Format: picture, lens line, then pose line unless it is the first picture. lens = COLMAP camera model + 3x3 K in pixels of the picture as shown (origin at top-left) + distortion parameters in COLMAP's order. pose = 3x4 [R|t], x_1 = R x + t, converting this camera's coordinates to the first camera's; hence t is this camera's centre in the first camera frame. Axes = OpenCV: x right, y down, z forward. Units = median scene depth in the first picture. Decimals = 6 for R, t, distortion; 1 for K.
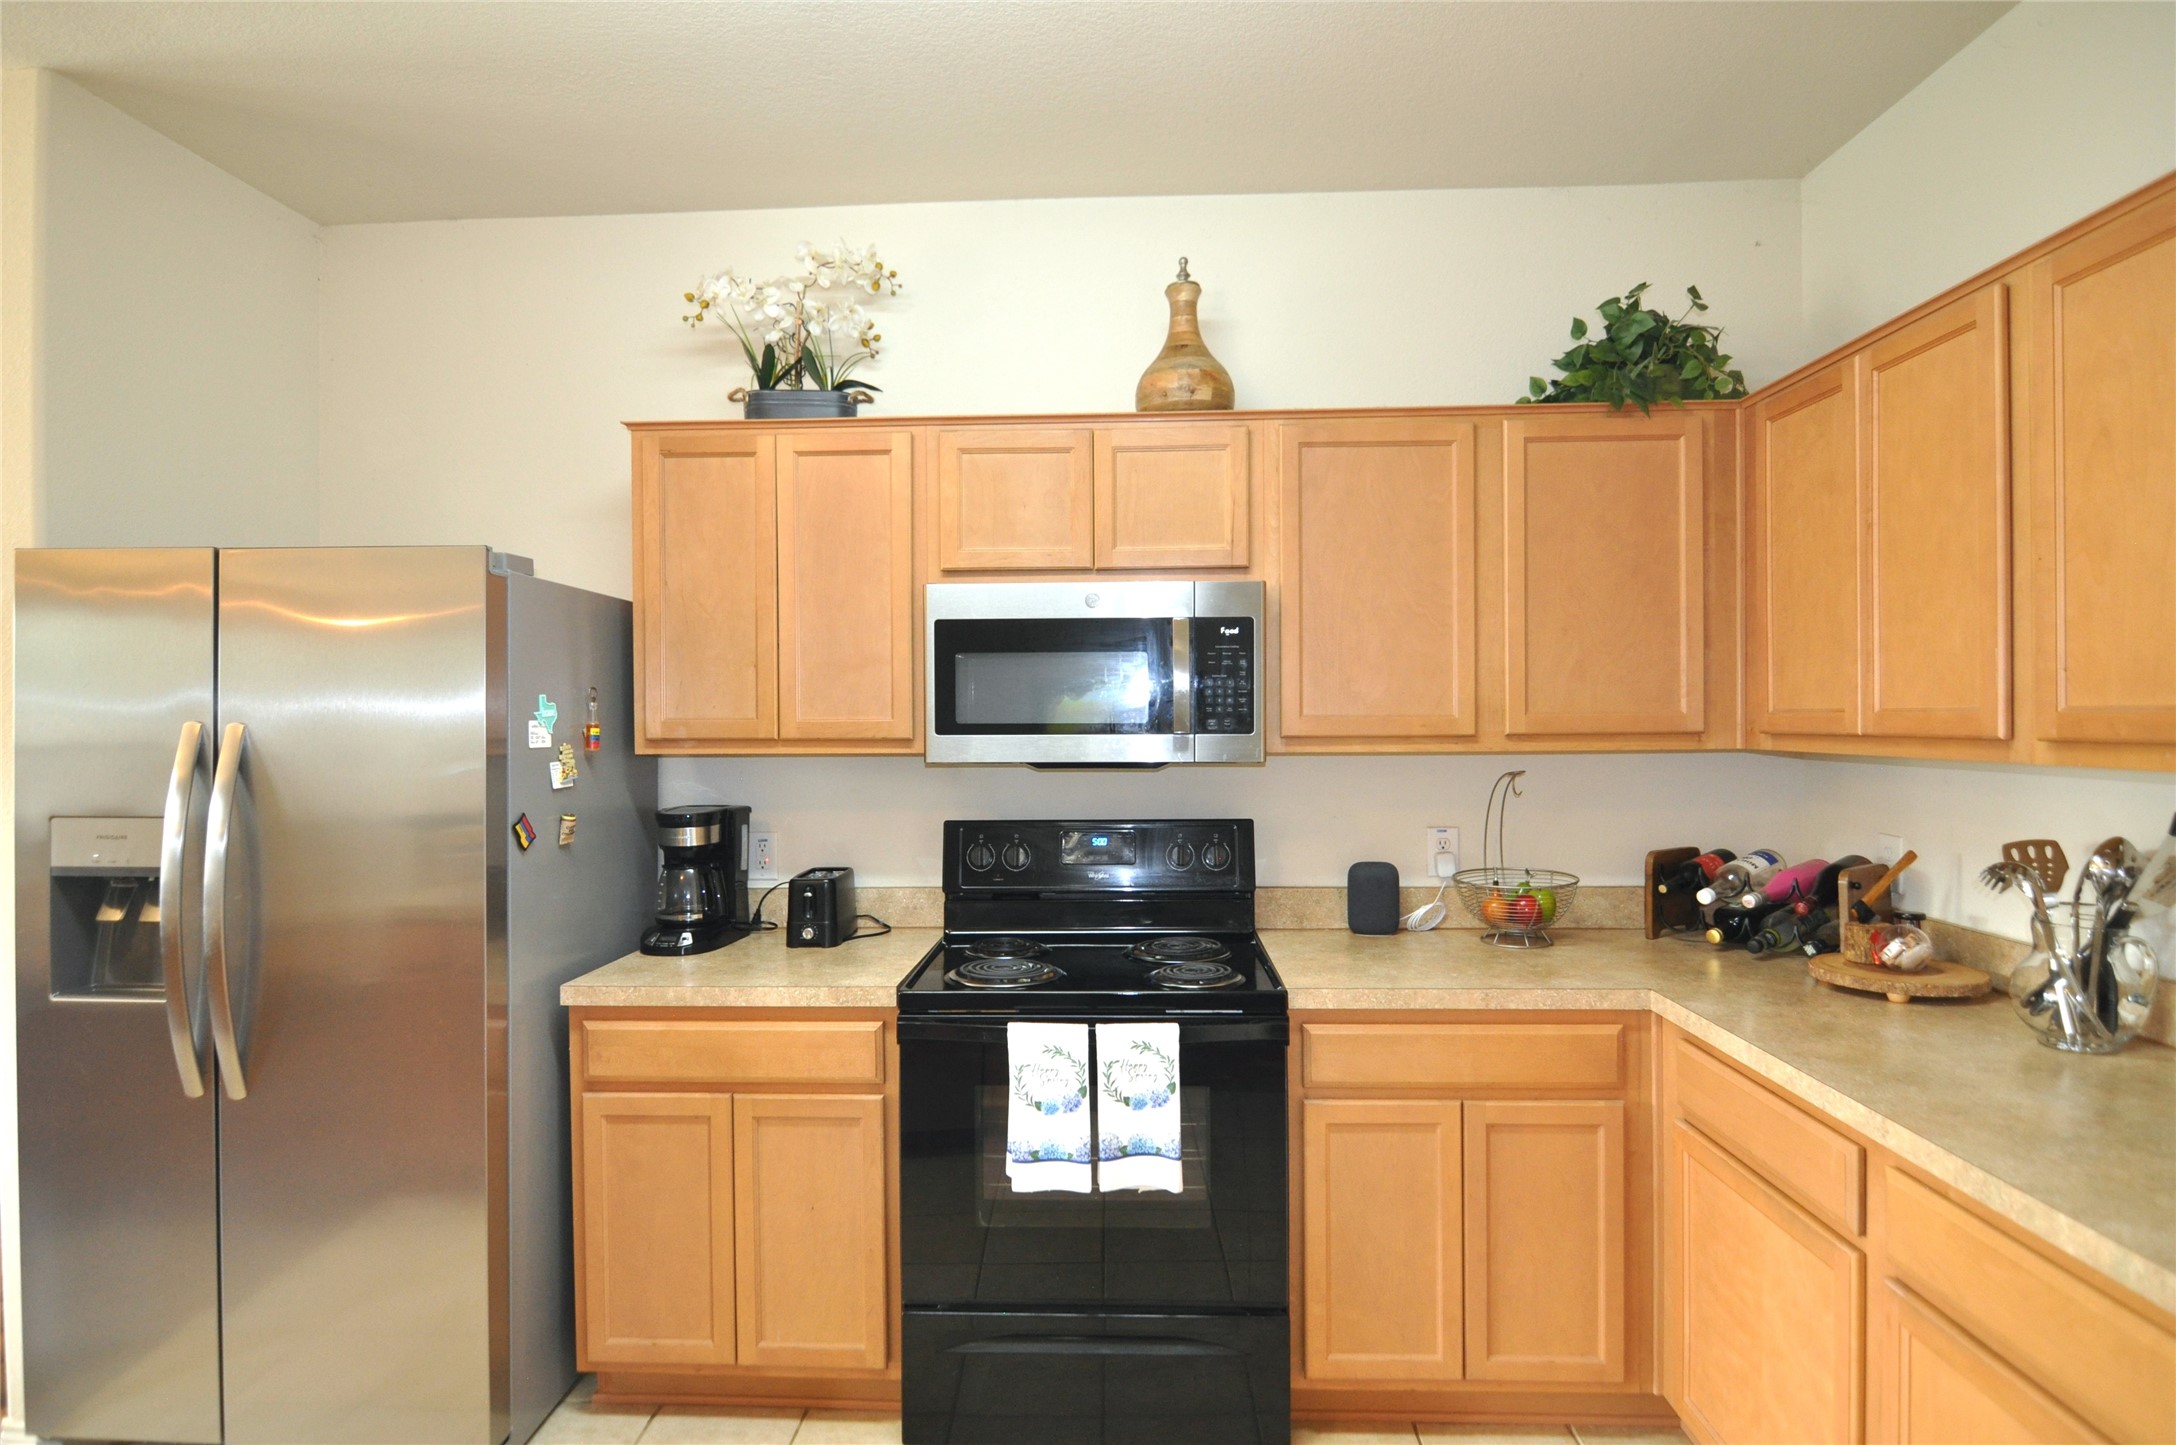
lens RADIAL K [[1218.3, 0, 1088.0], [0, 1218.3, 722.5], [0, 0, 1]] dist [-0.025627, -0.000217]
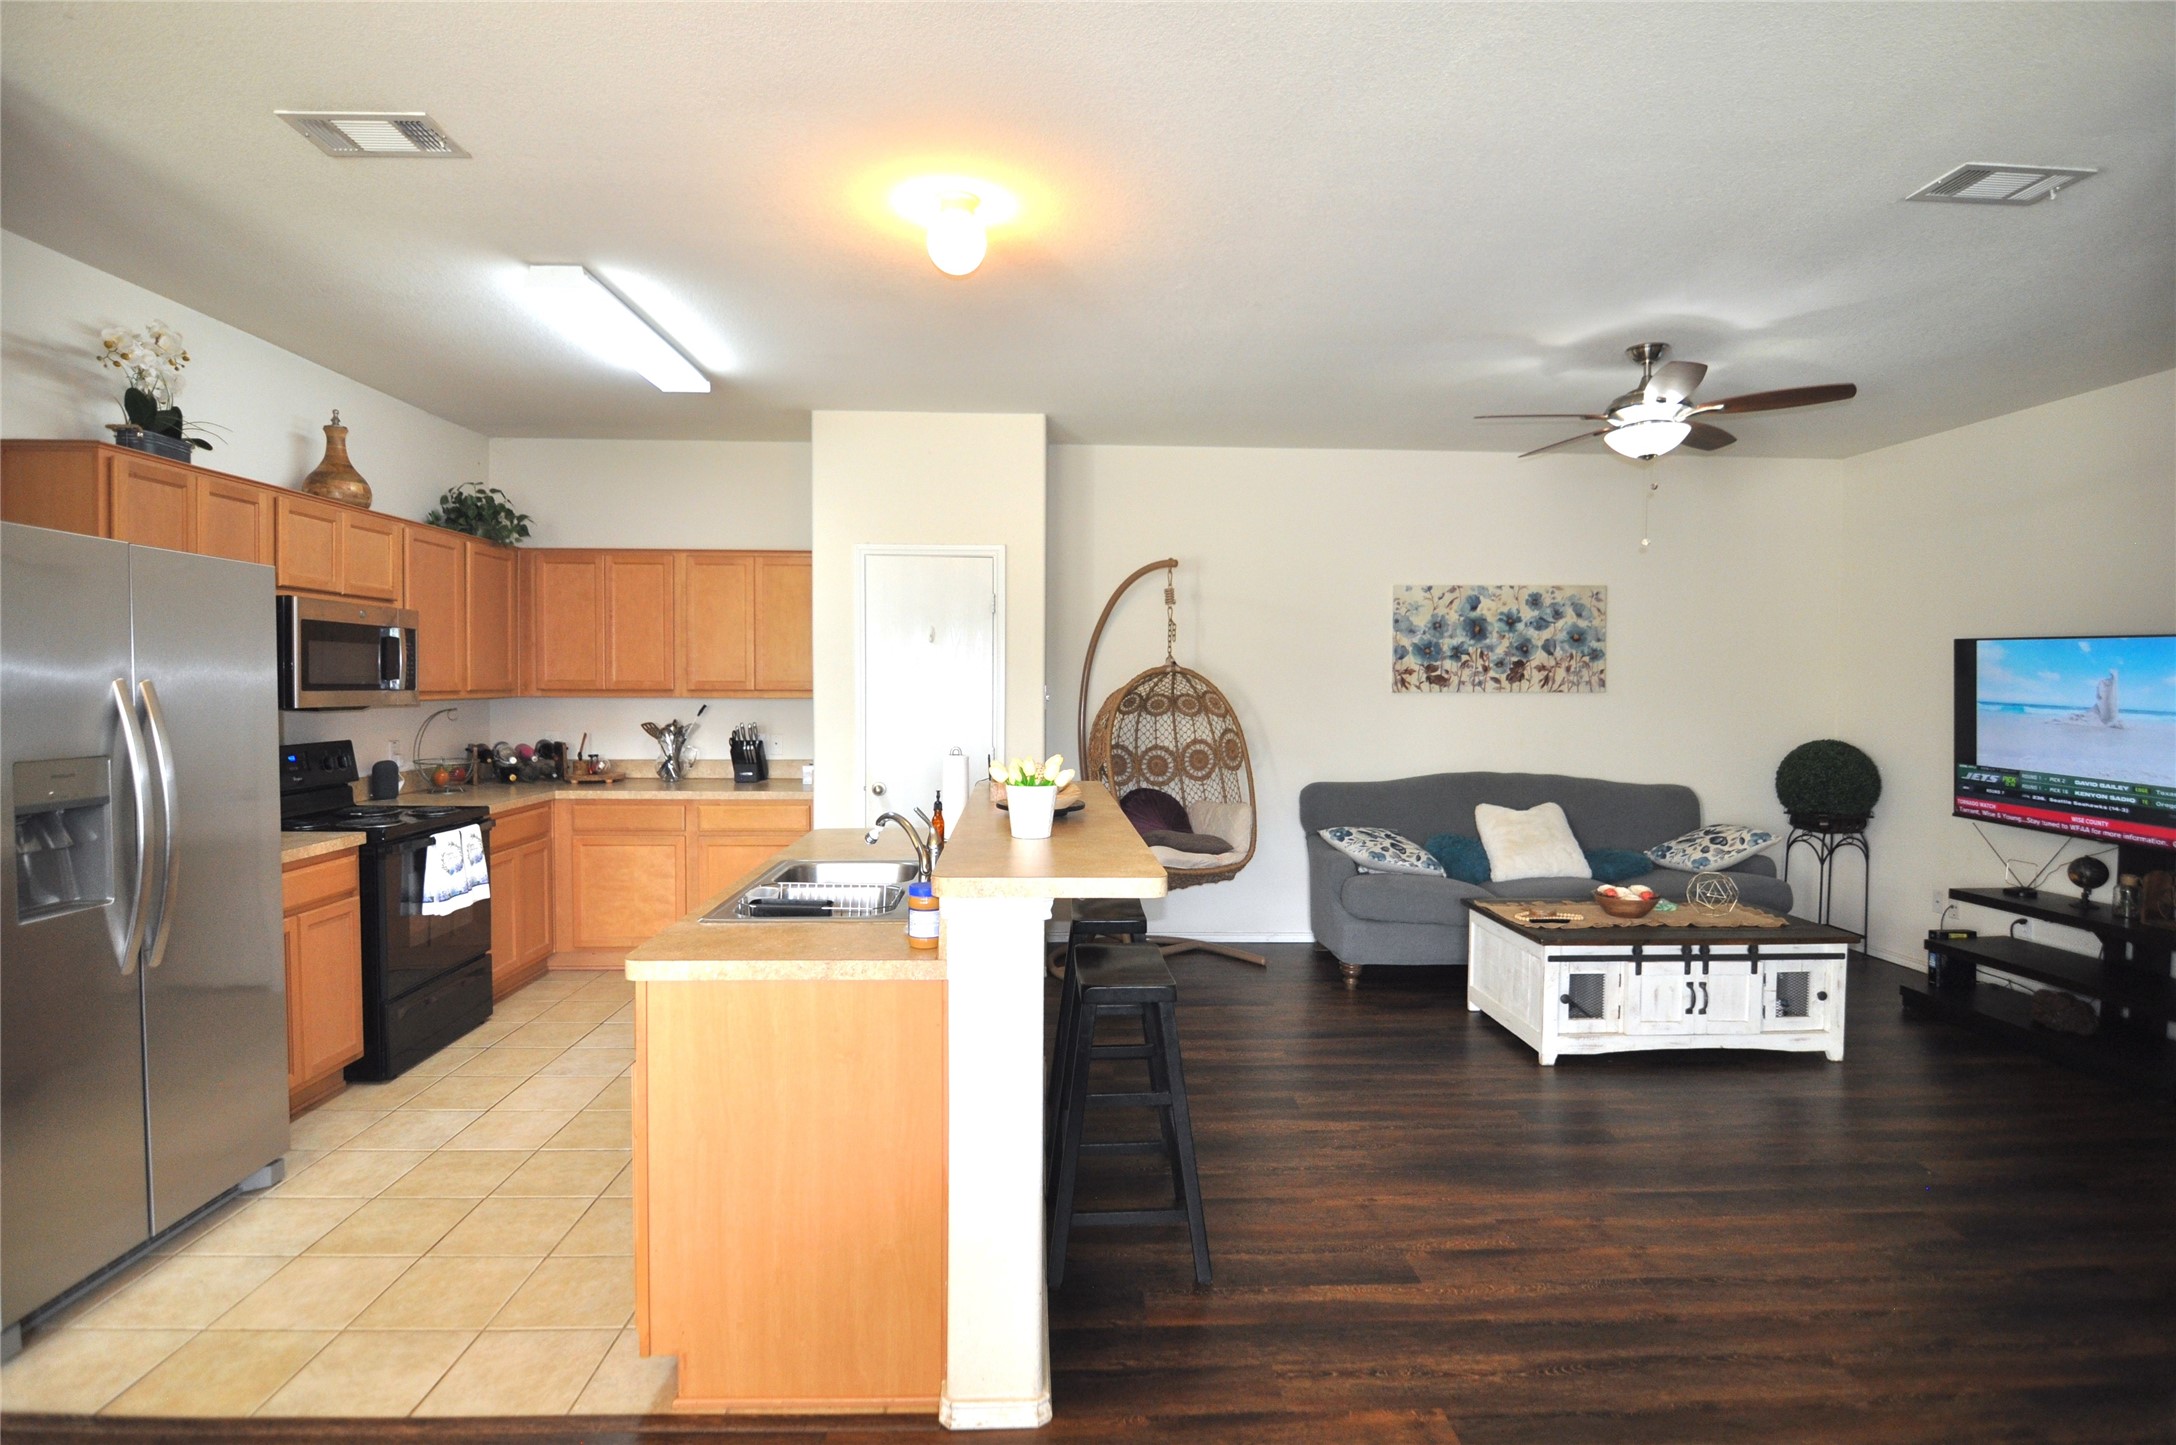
lens RADIAL K [[1077.0, 0, 1088.0], [0, 1077.0, 722.5], [0, 0, 1]] dist [-0.001945, -0.013146]
pose [[-0.089113, -0.028153, 0.995624, -1.720092], [0.003098, 0.999588, 0.028542, 0.017288], [-0.996017, 0.005628, -0.088989, 0.088917]]
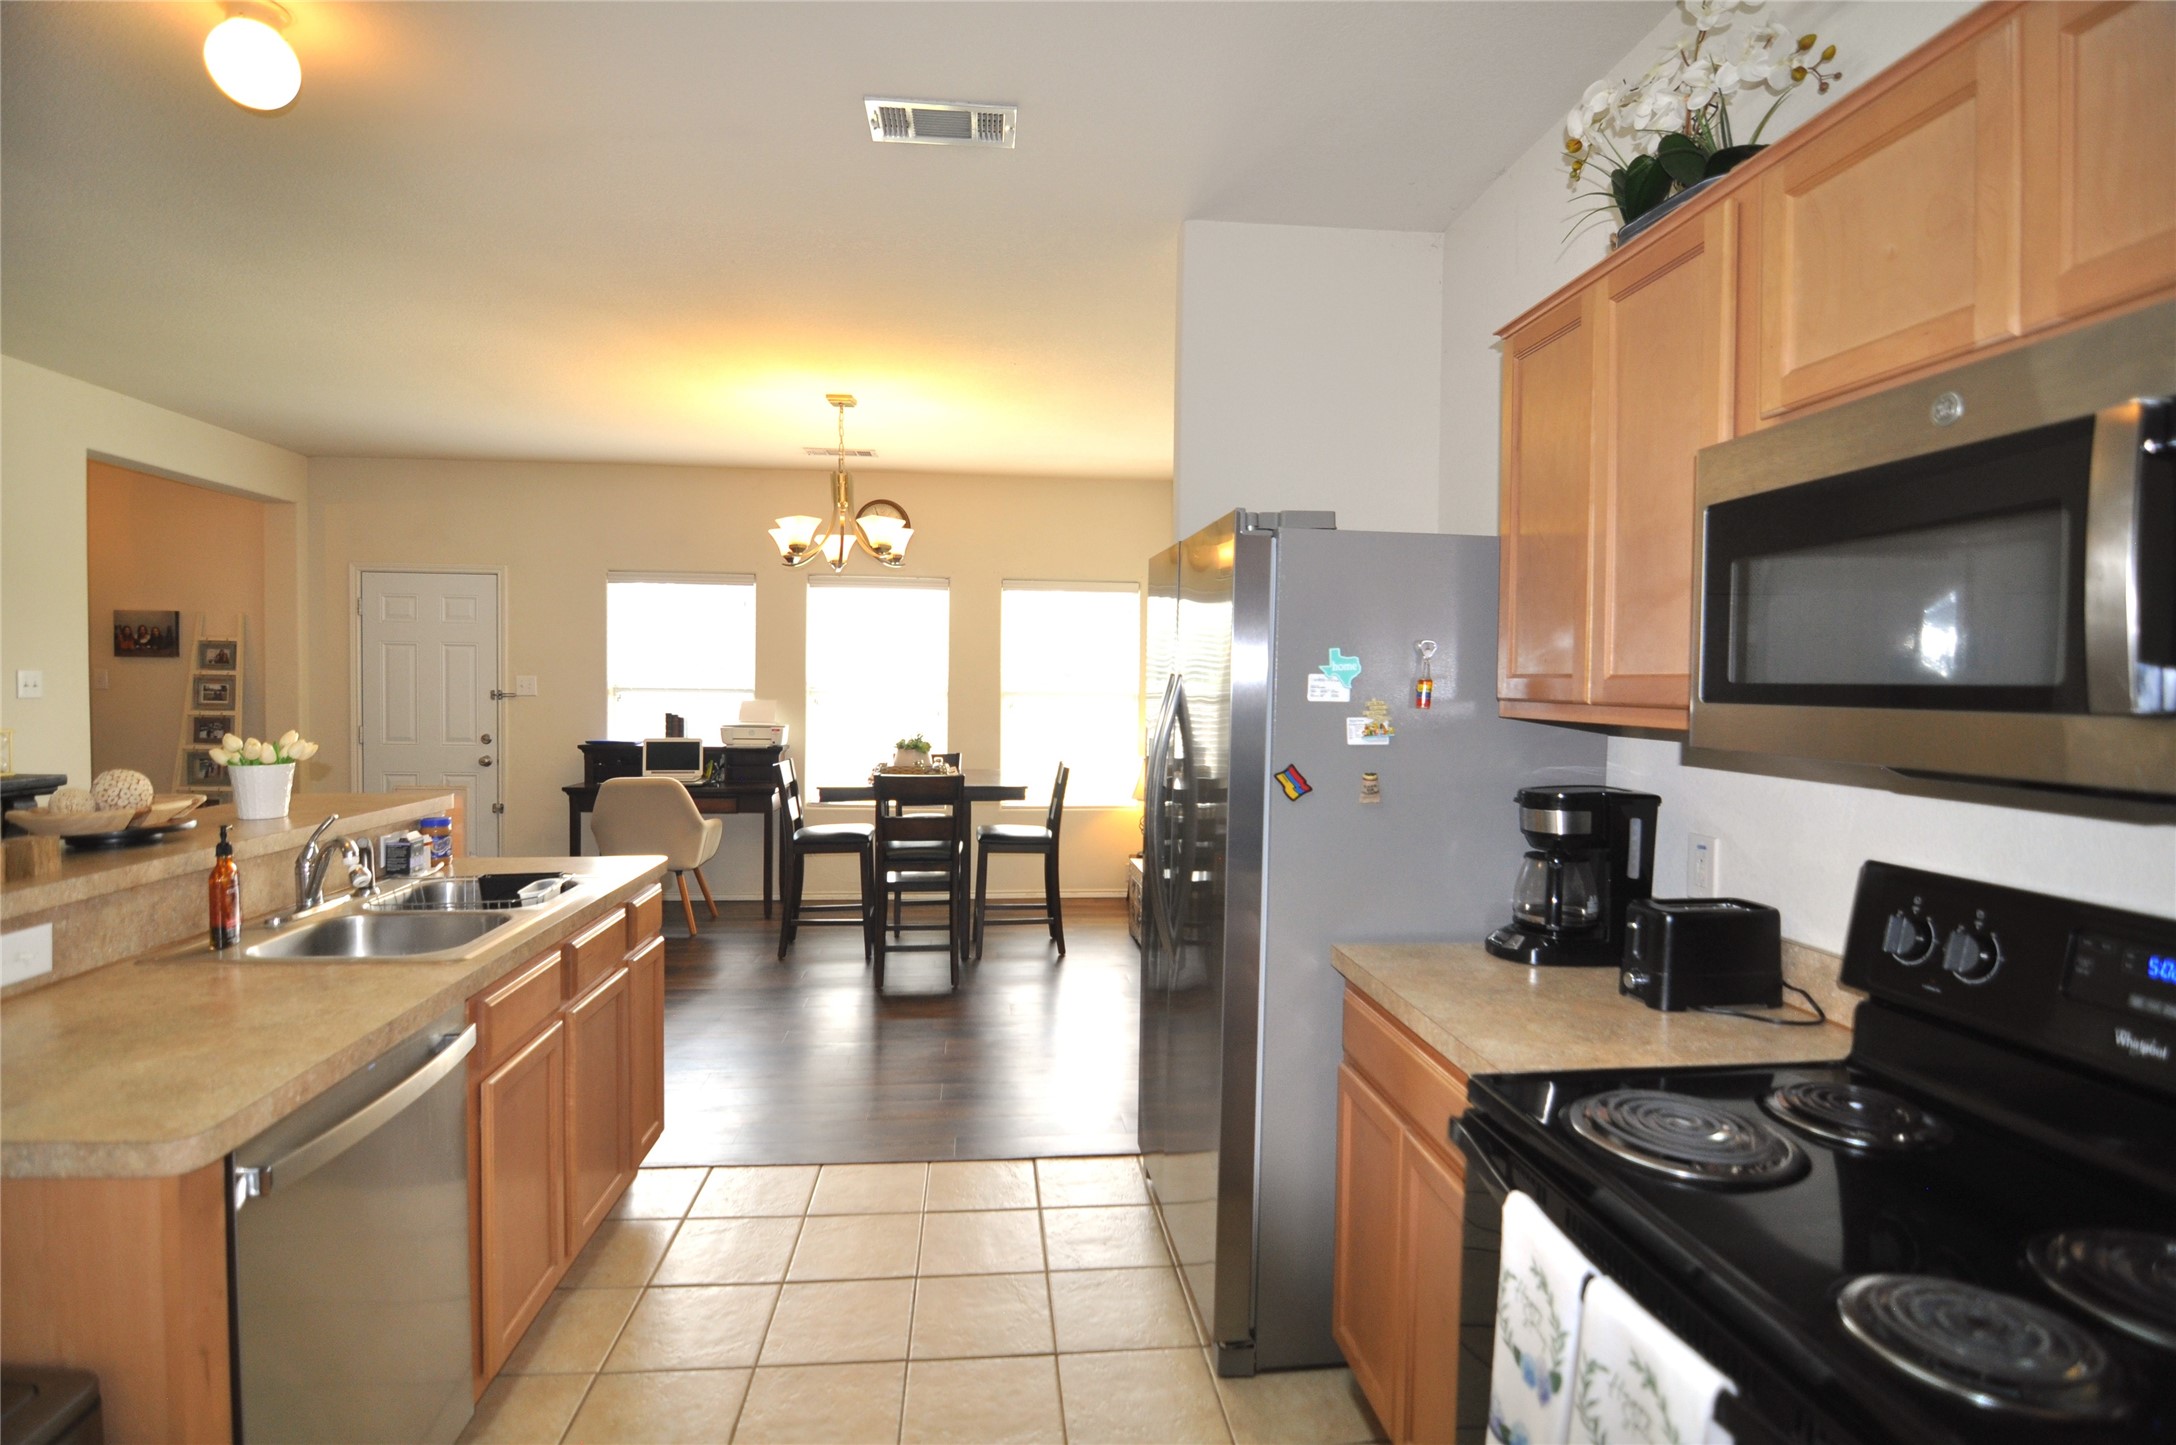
lens RADIAL K [[1038.0, 0, 1086.3], [0, 1038.0, 715.9], [0, 0, 1]] dist [-0.008875, -0.008149]
pose [[0.152077, 0.043455, -0.987413, 0.349839], [-0.023277, 0.998913, 0.040376, 0.002830], [0.988095, 0.016843, 0.152923, 0.659433]]
